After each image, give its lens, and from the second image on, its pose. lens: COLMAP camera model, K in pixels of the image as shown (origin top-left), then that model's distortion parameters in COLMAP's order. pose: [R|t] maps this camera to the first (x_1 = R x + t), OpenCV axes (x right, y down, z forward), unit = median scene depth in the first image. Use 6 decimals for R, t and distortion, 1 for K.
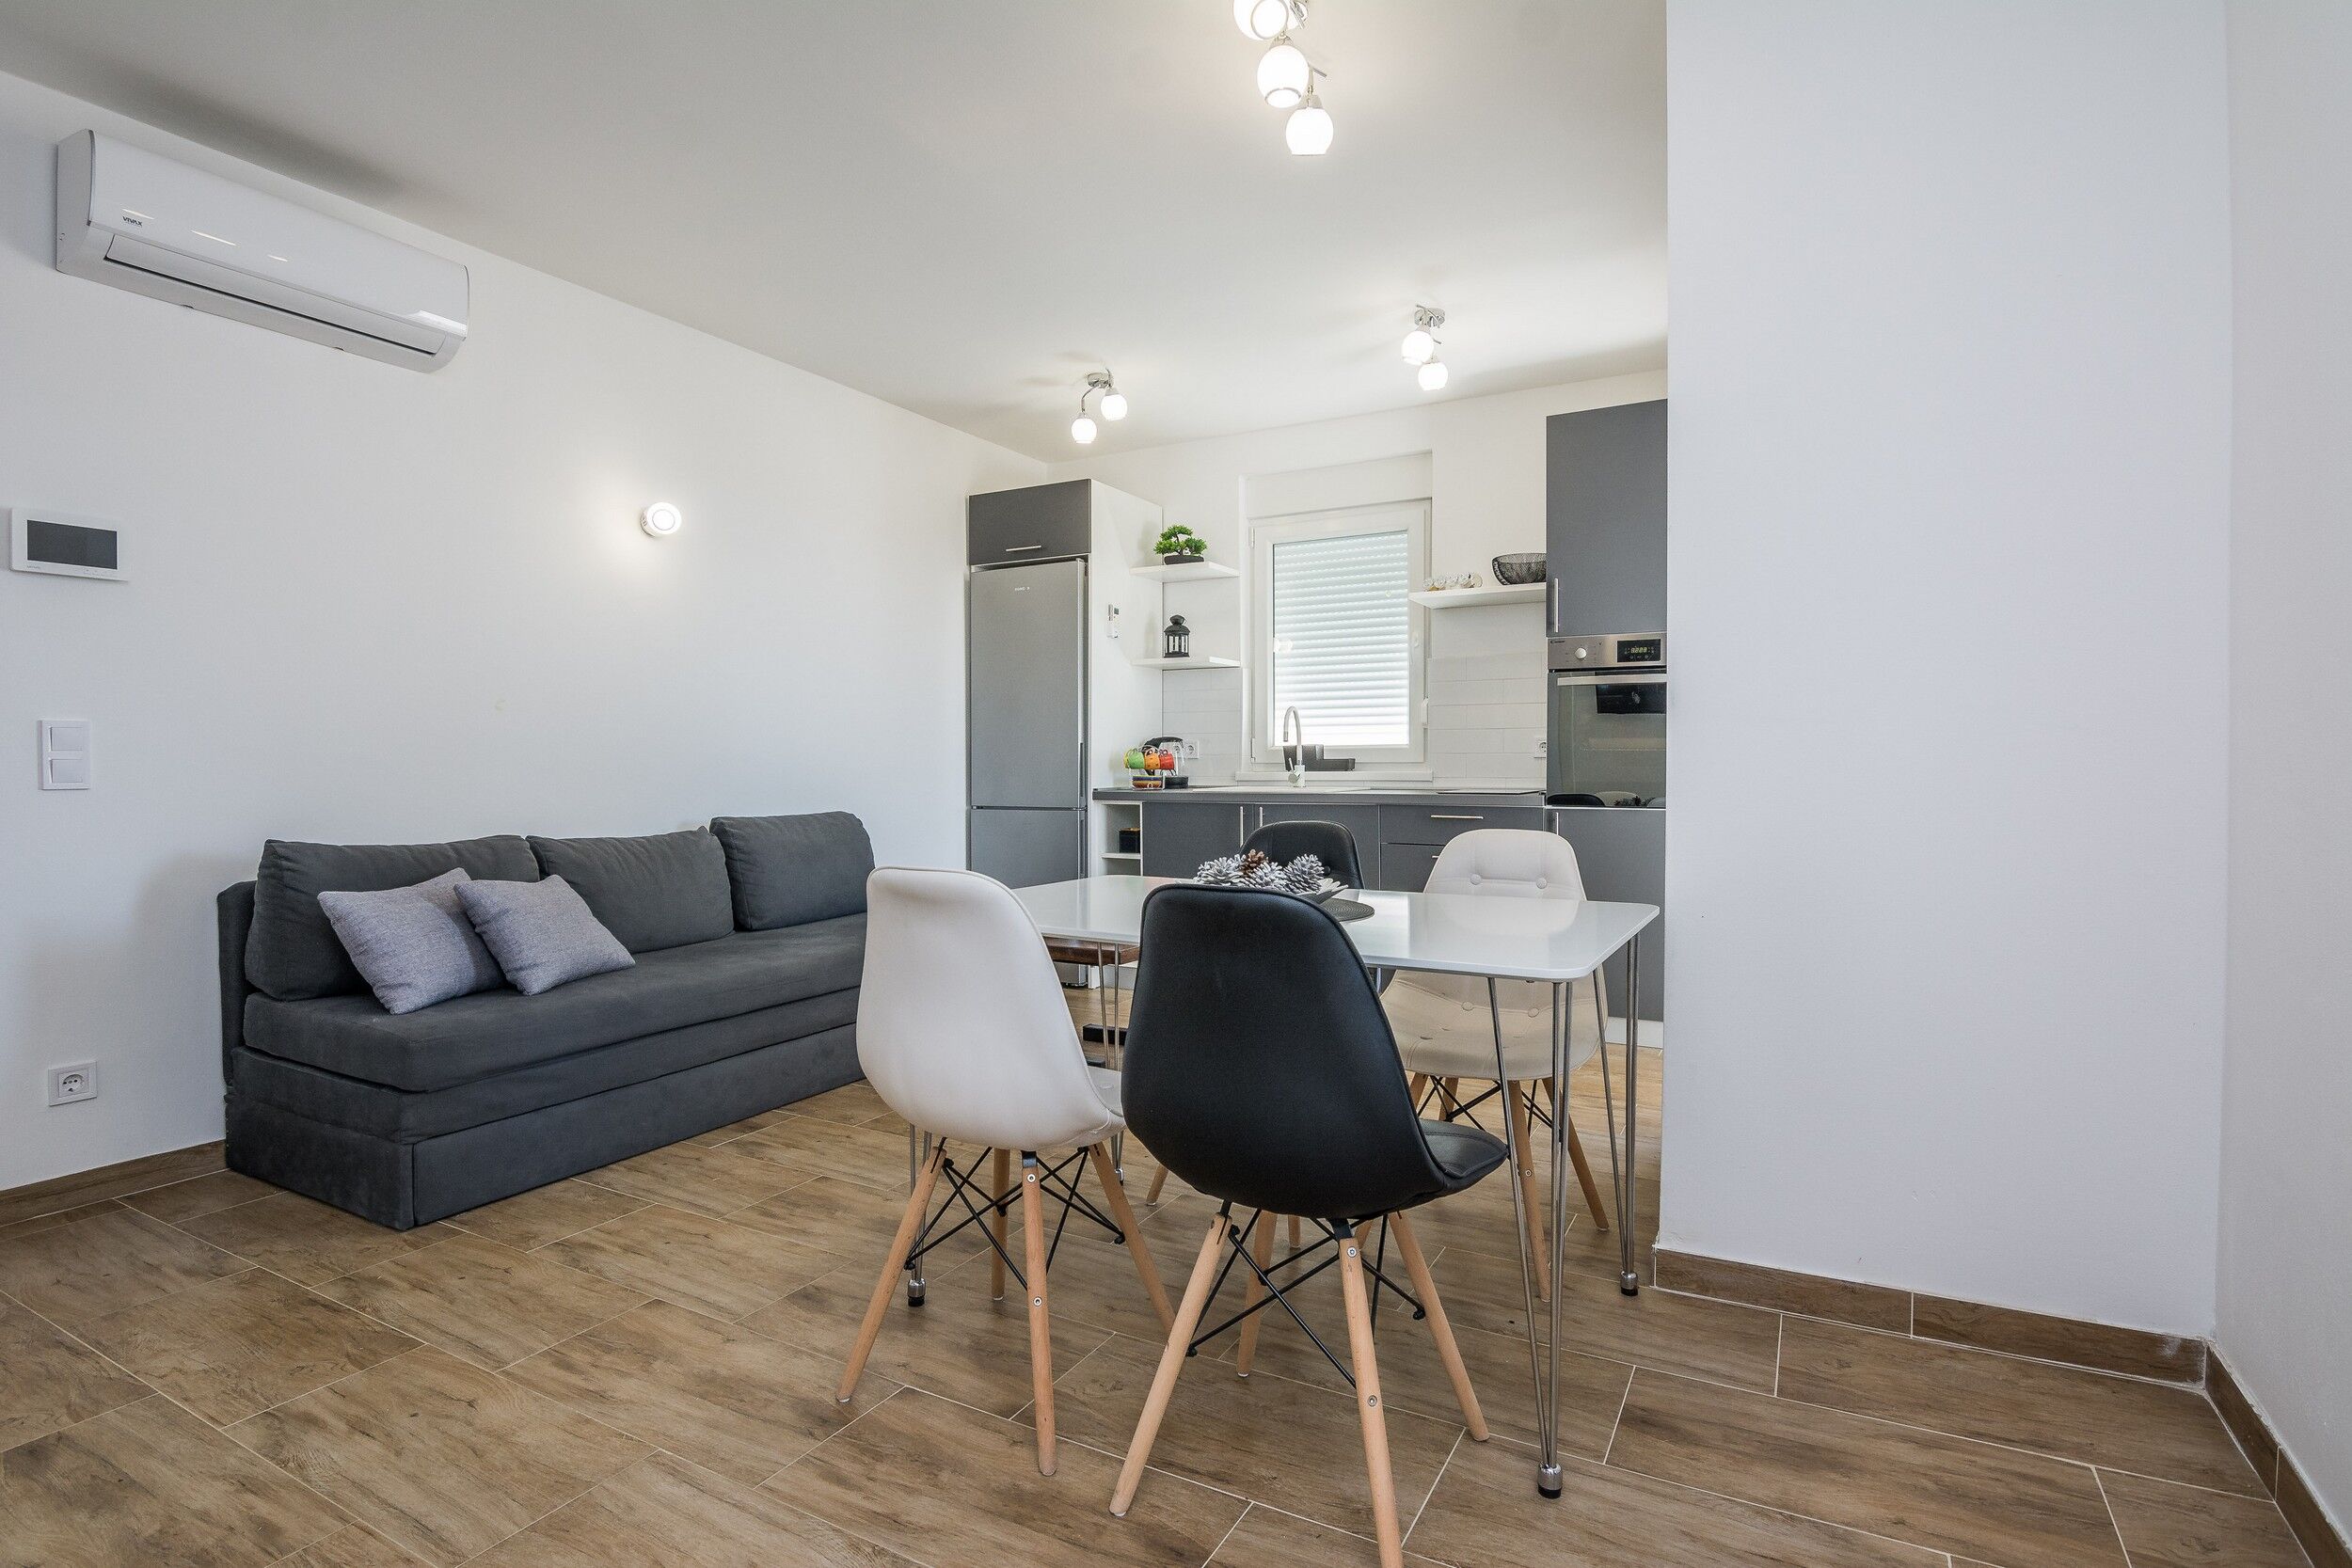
lens RADIAL K [[1203.9, 0, 1175.3], [0, 1203.9, 753.7], [0, 0, 1]] dist [0.000806, -0.014214]
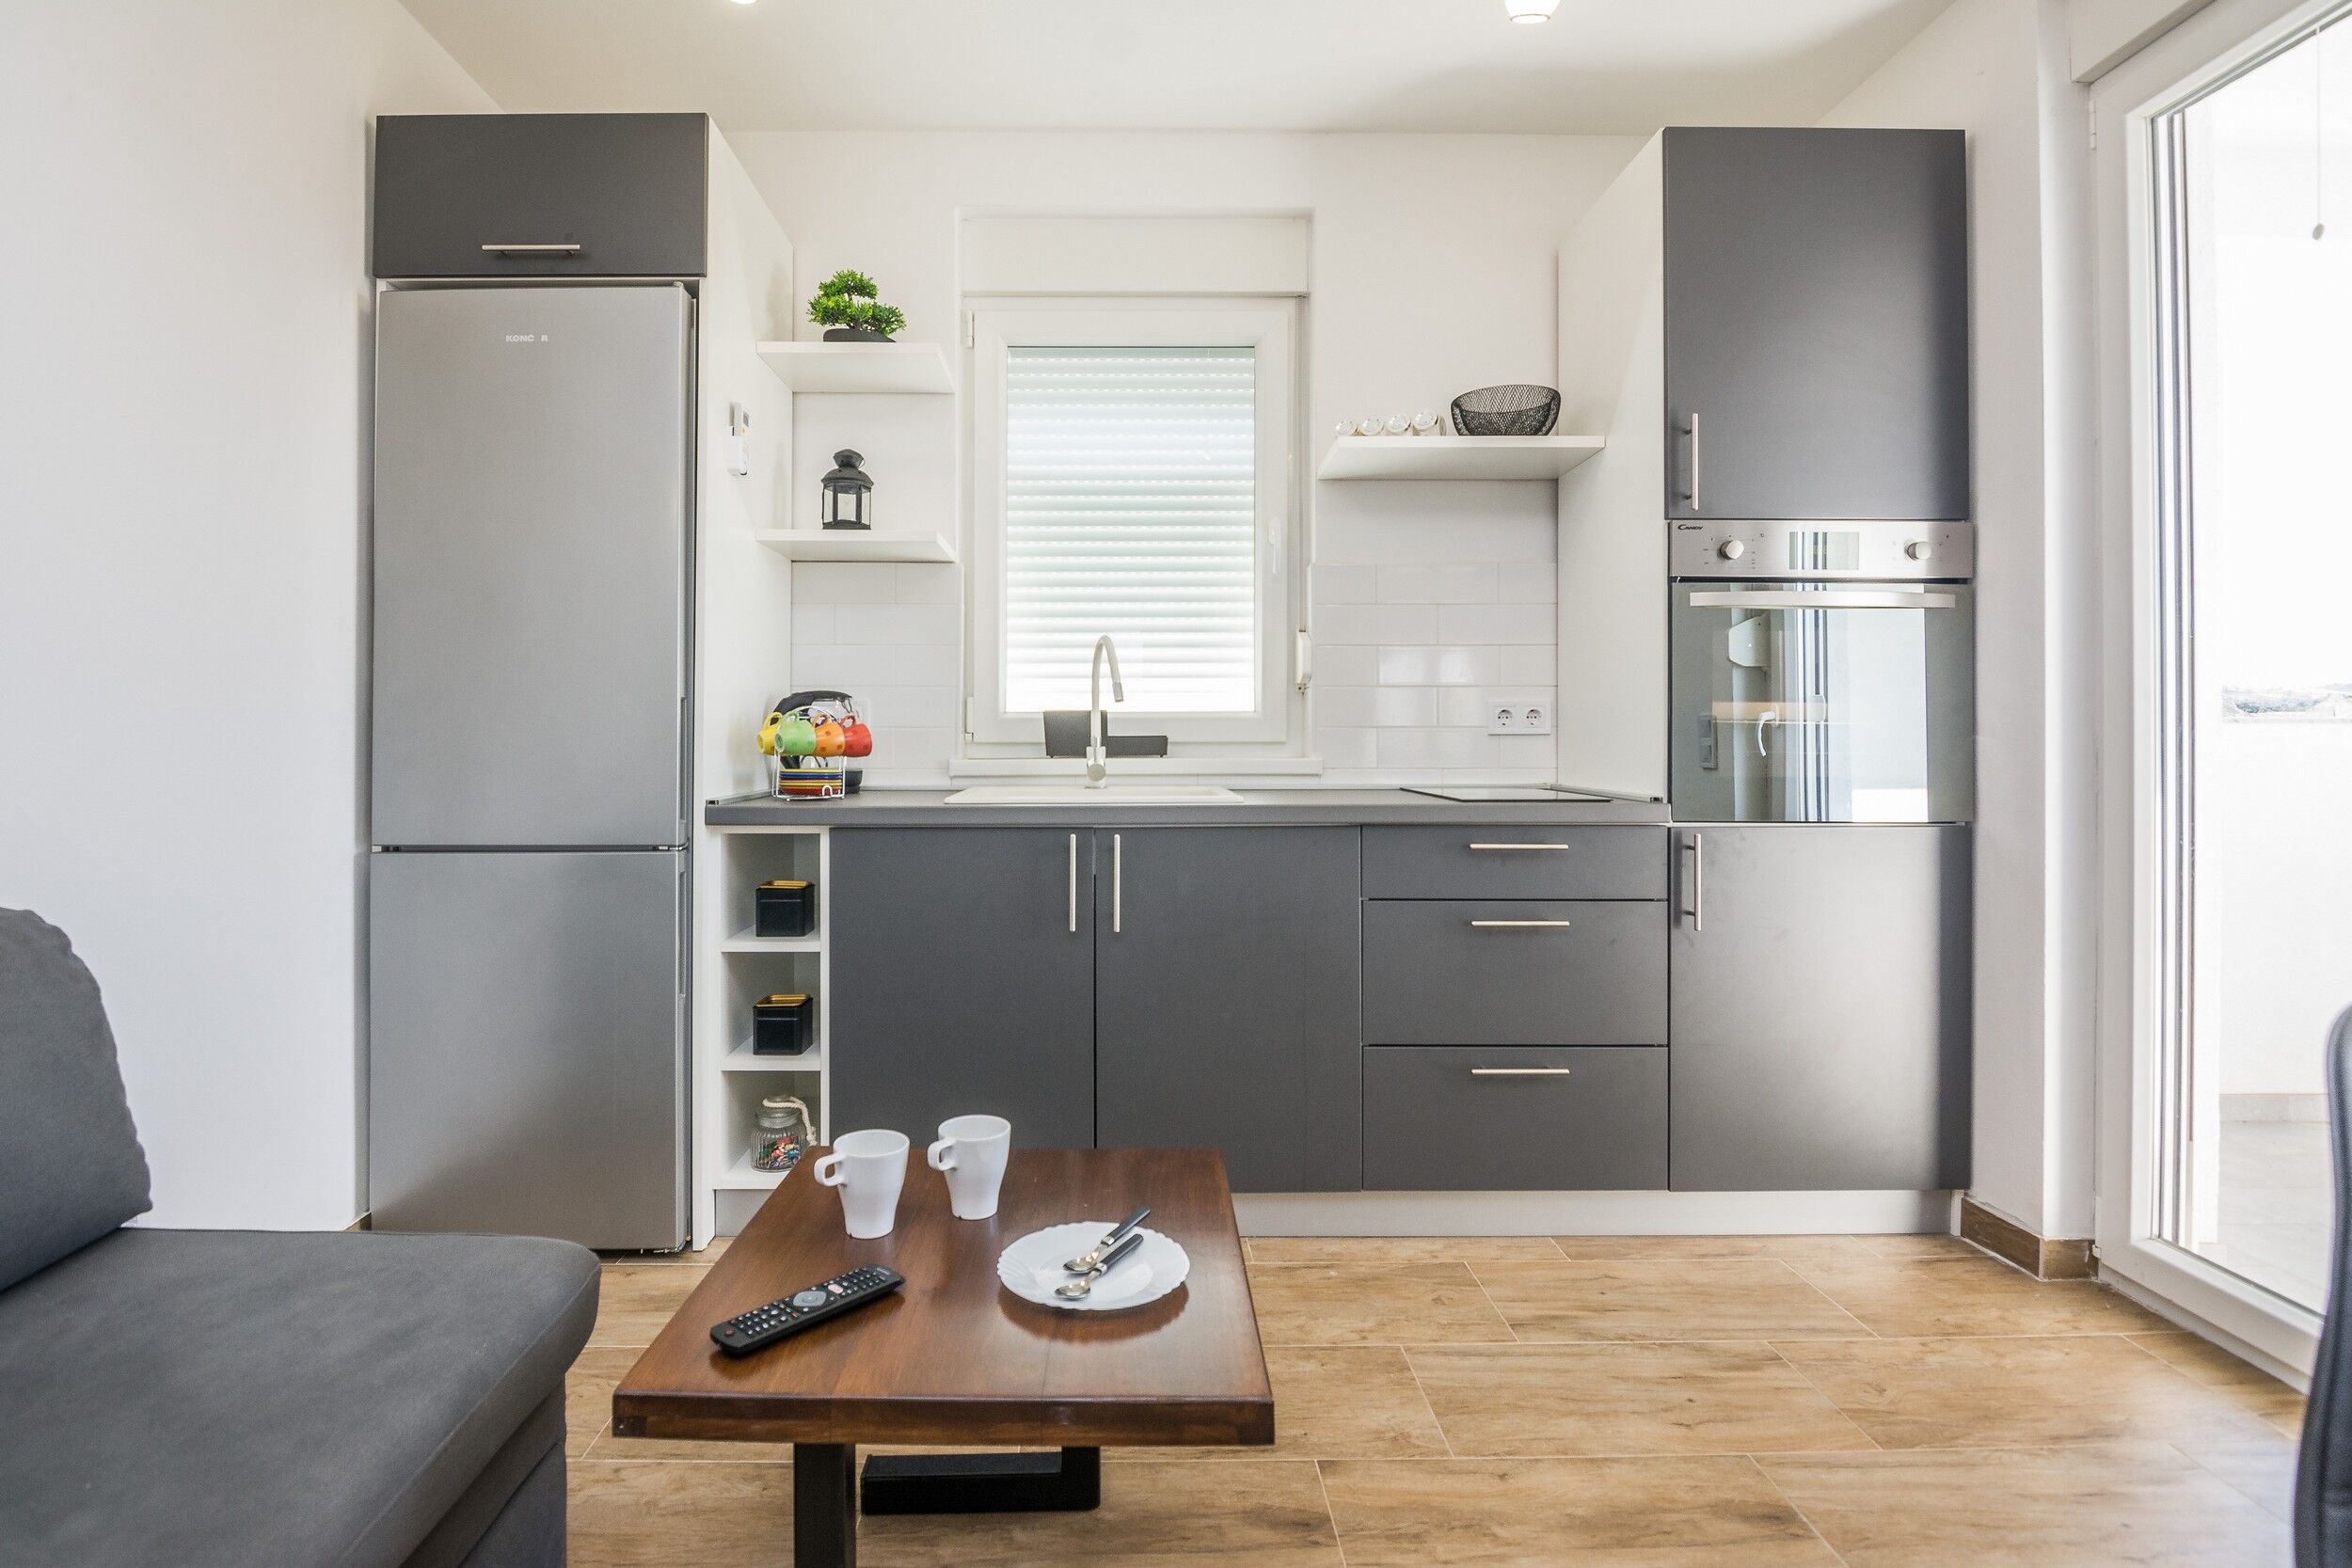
lens RADIAL K [[1211.7, 0, 1134.1], [0, 1211.7, 719.8], [0, 0, 1]] dist [-0.030317, 0.000155]
pose [[0.866765, 0.009258, 0.498630, -0.152832], [-0.005582, 0.999945, -0.008864, 0.002171], [-0.498685, 0.004900, 0.866769, 0.525175]]
